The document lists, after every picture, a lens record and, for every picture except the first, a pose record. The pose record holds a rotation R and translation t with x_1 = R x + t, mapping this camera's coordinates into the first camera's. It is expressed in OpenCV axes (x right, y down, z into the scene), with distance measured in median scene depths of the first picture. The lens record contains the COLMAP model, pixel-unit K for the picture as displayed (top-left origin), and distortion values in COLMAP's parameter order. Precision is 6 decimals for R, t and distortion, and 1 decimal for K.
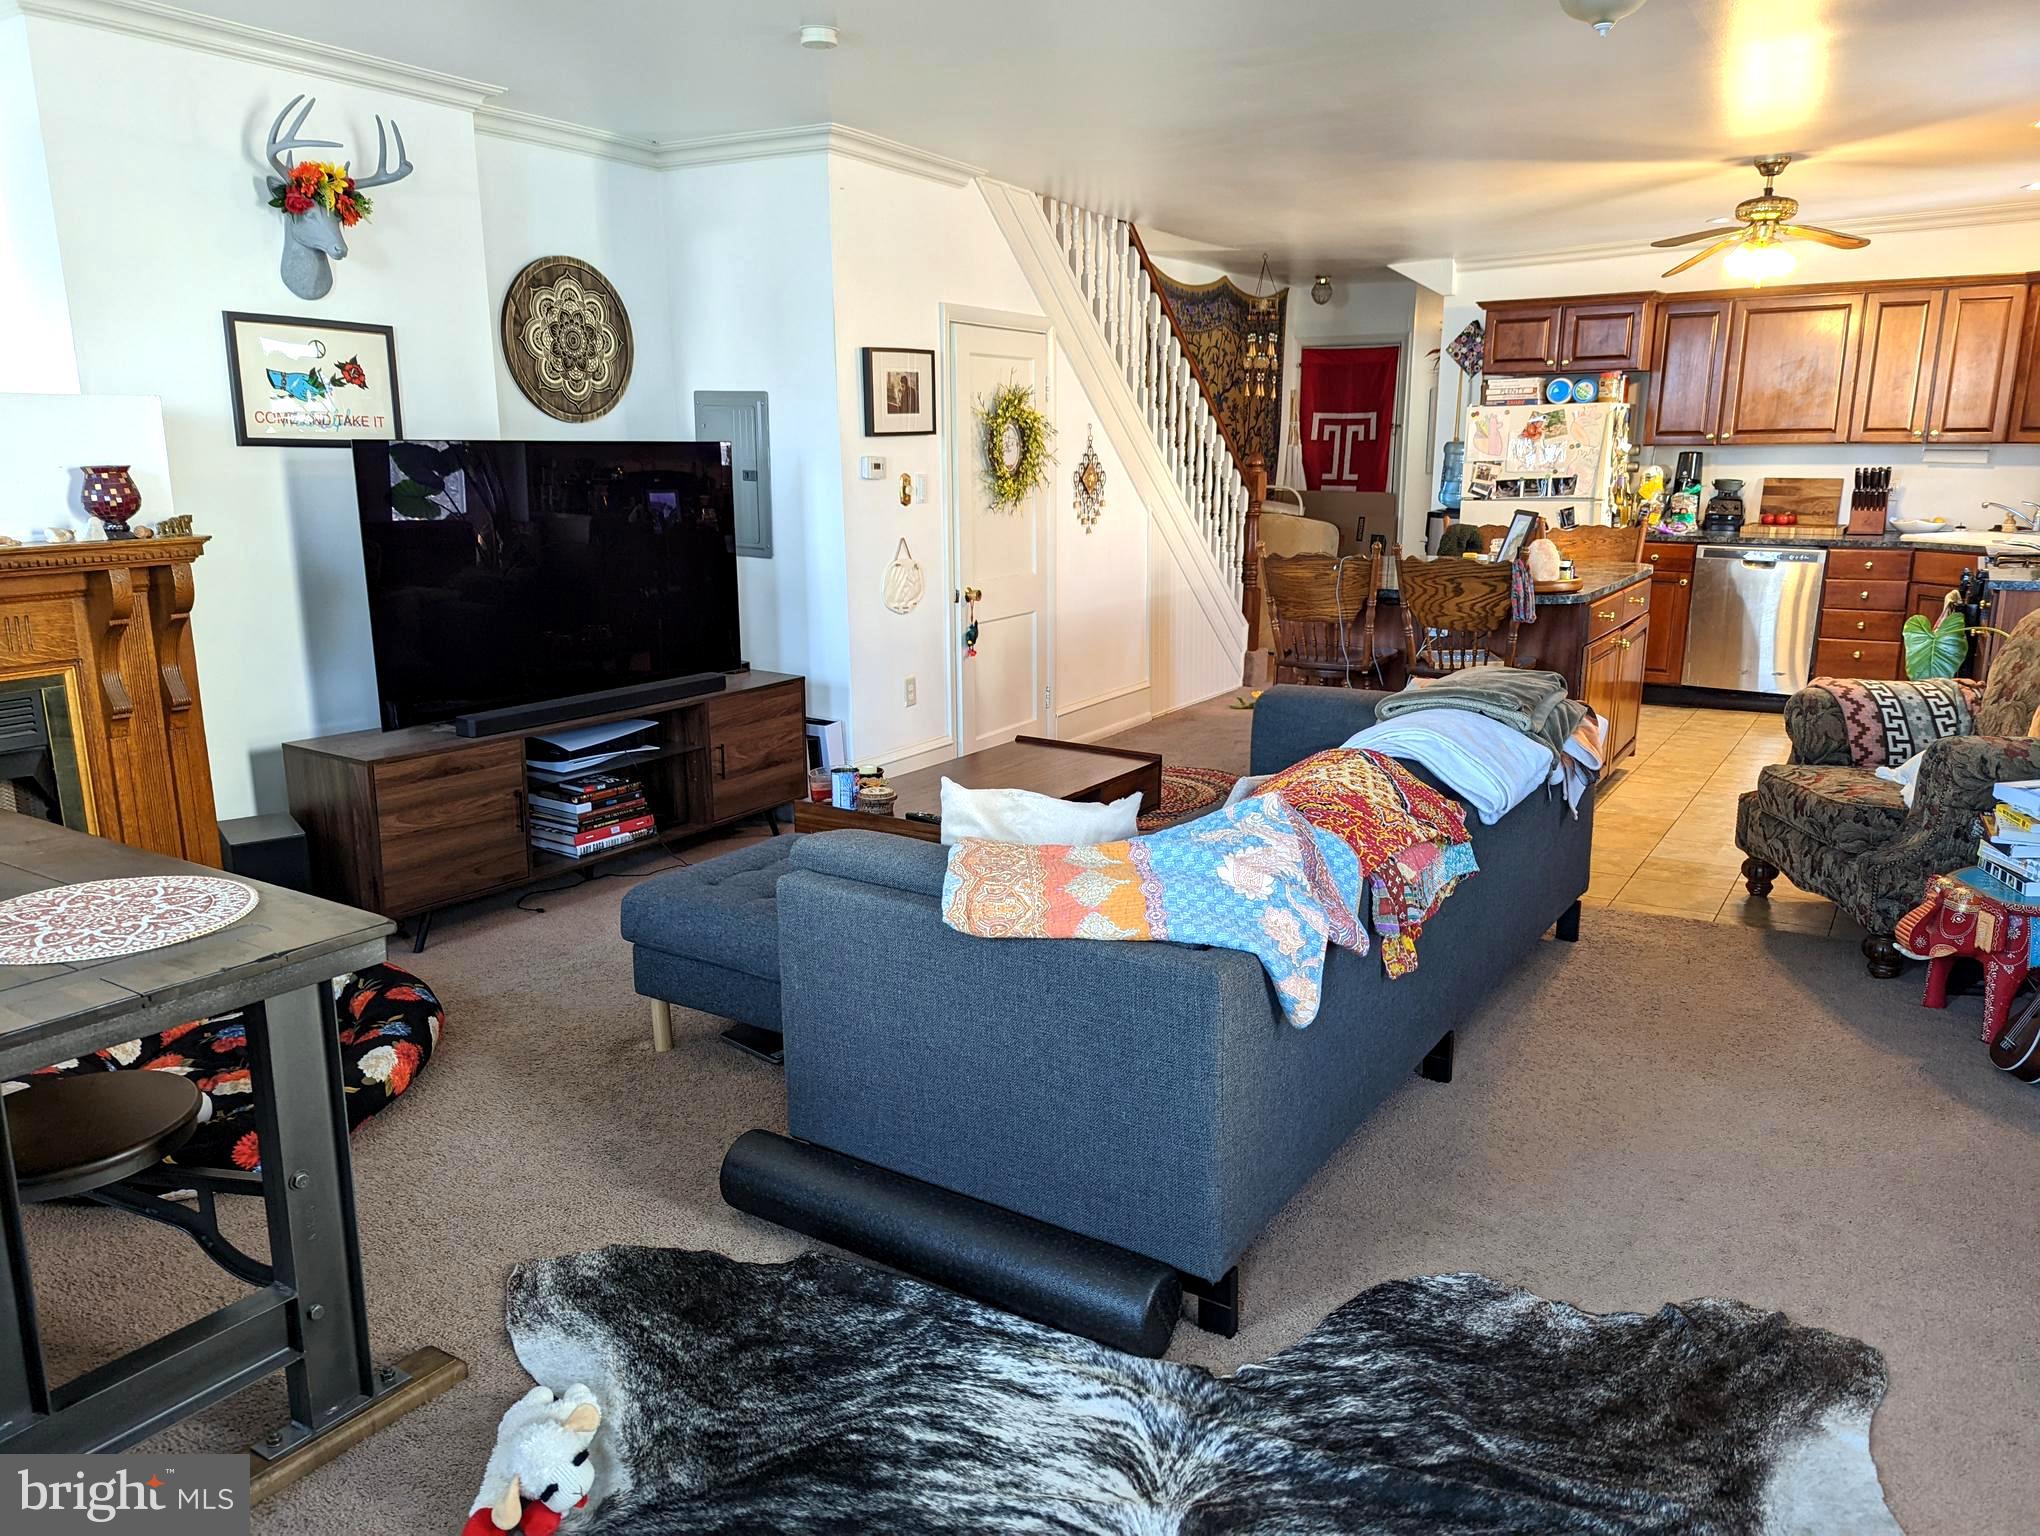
lens RADIAL K [[1432.1, 0, 1020.9], [0, 1432.1, 770.7], [0, 0, 1]] dist [0.000568, -0.001775]
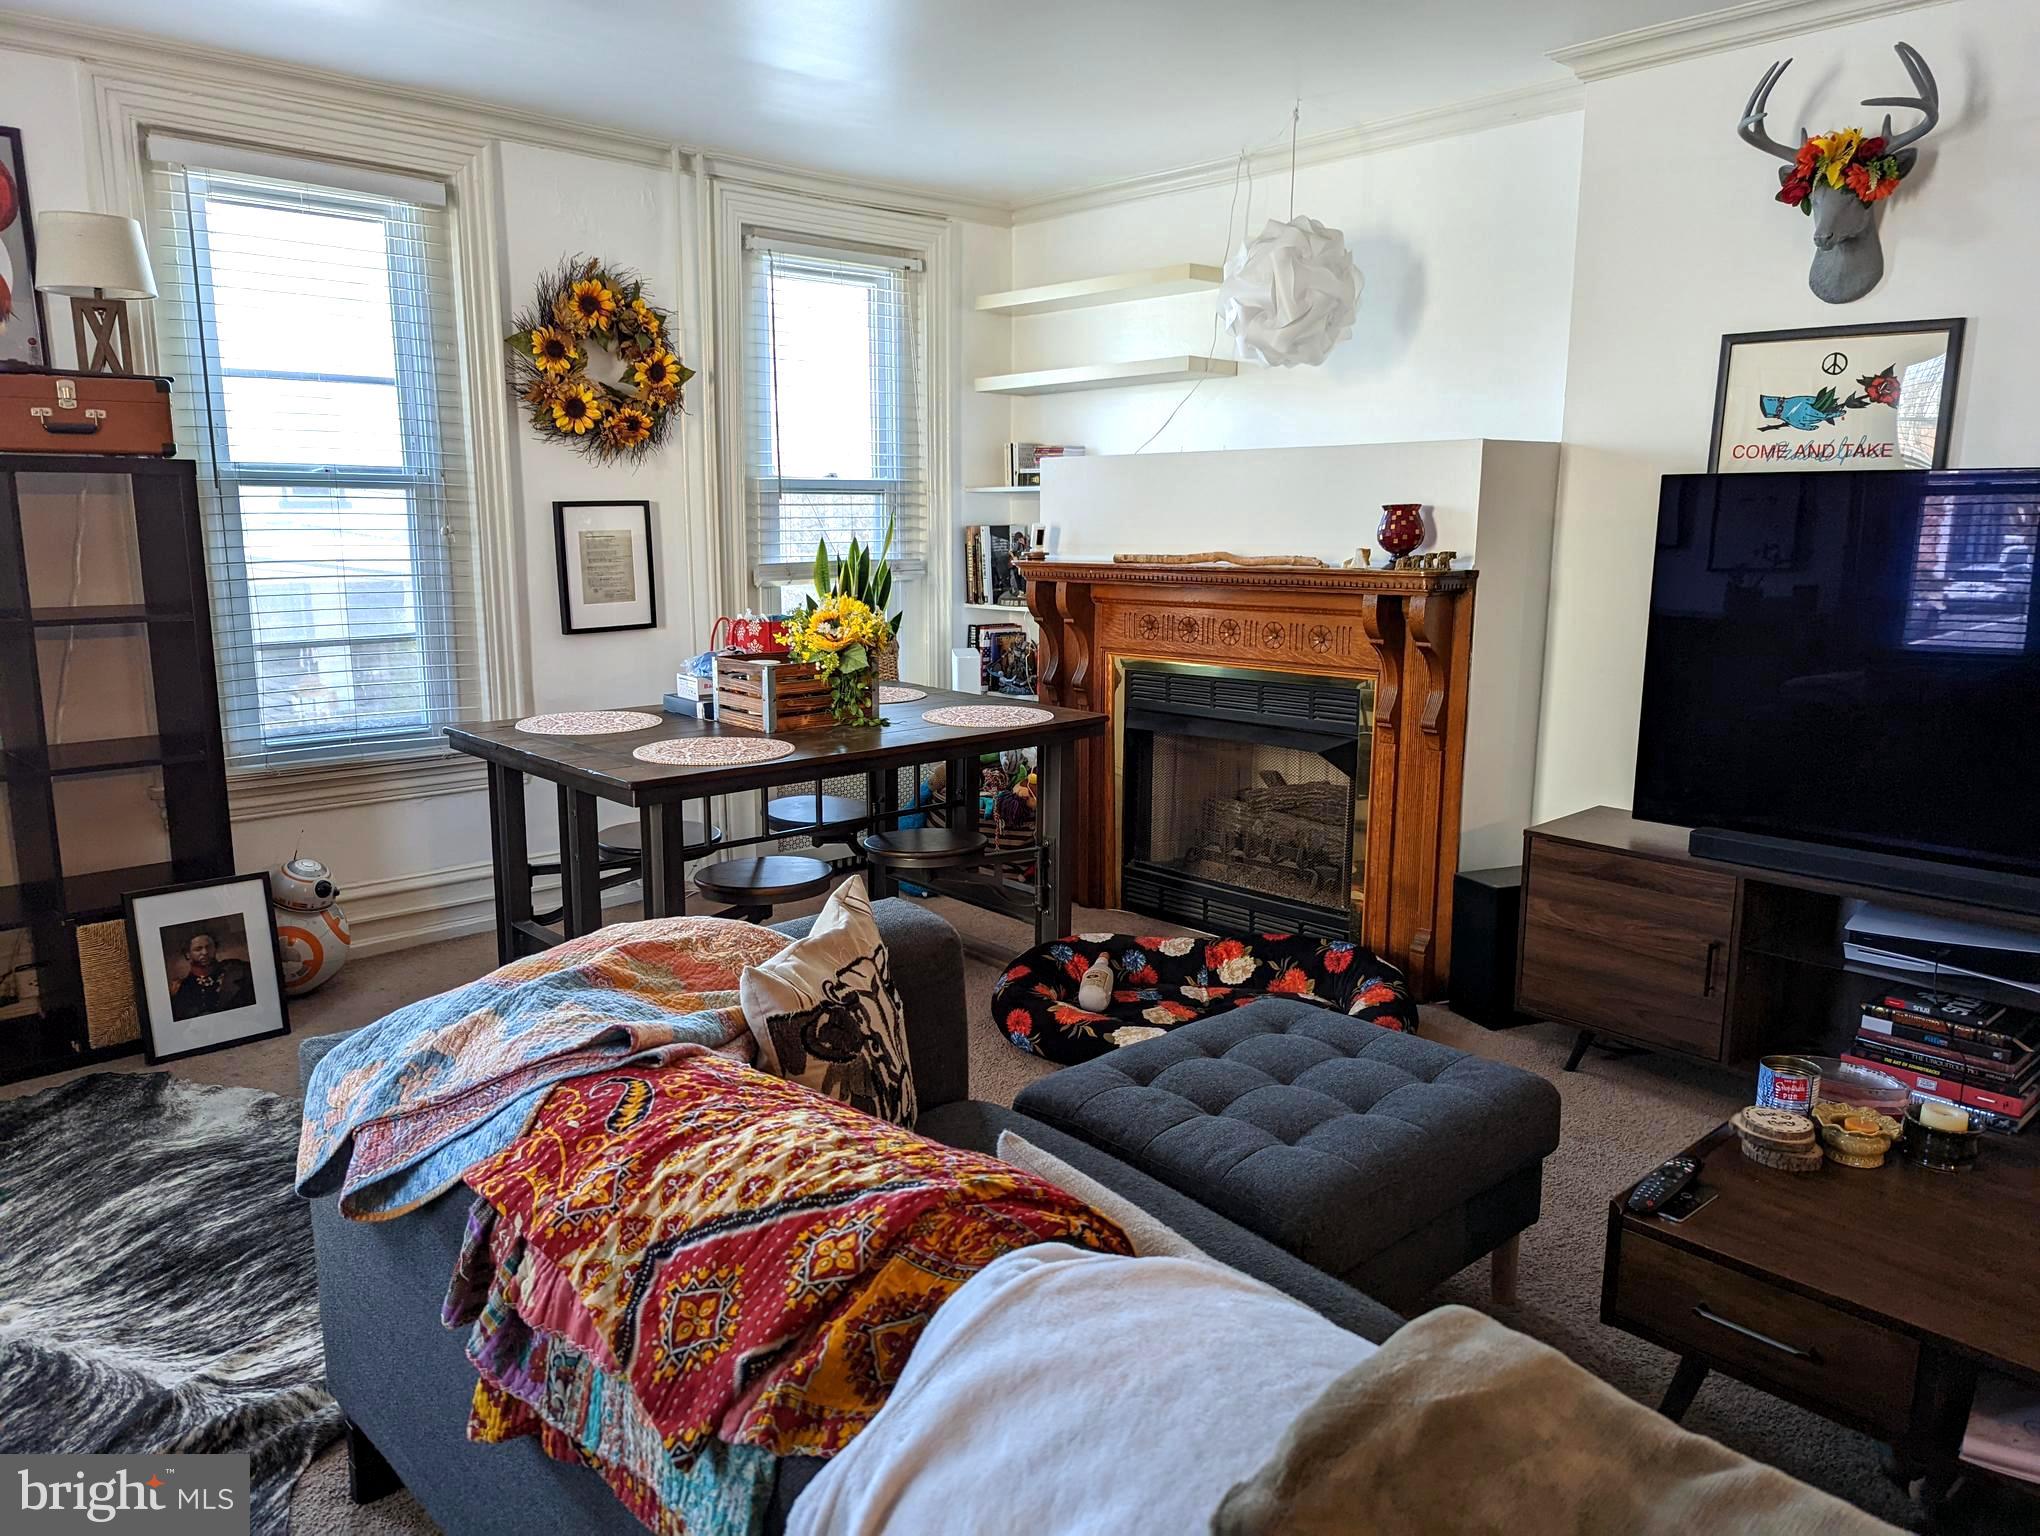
lens RADIAL K [[1432.1, 0, 1019.7], [0, 1432.1, 774.6], [0, 0, 1]] dist [0.000568, -0.001775]
pose [[-0.253750, 0.177412, -0.950861, 0.442195], [-0.209979, 0.949490, 0.233192, -0.169689], [0.944203, 0.258833, -0.203680, 0.807190]]
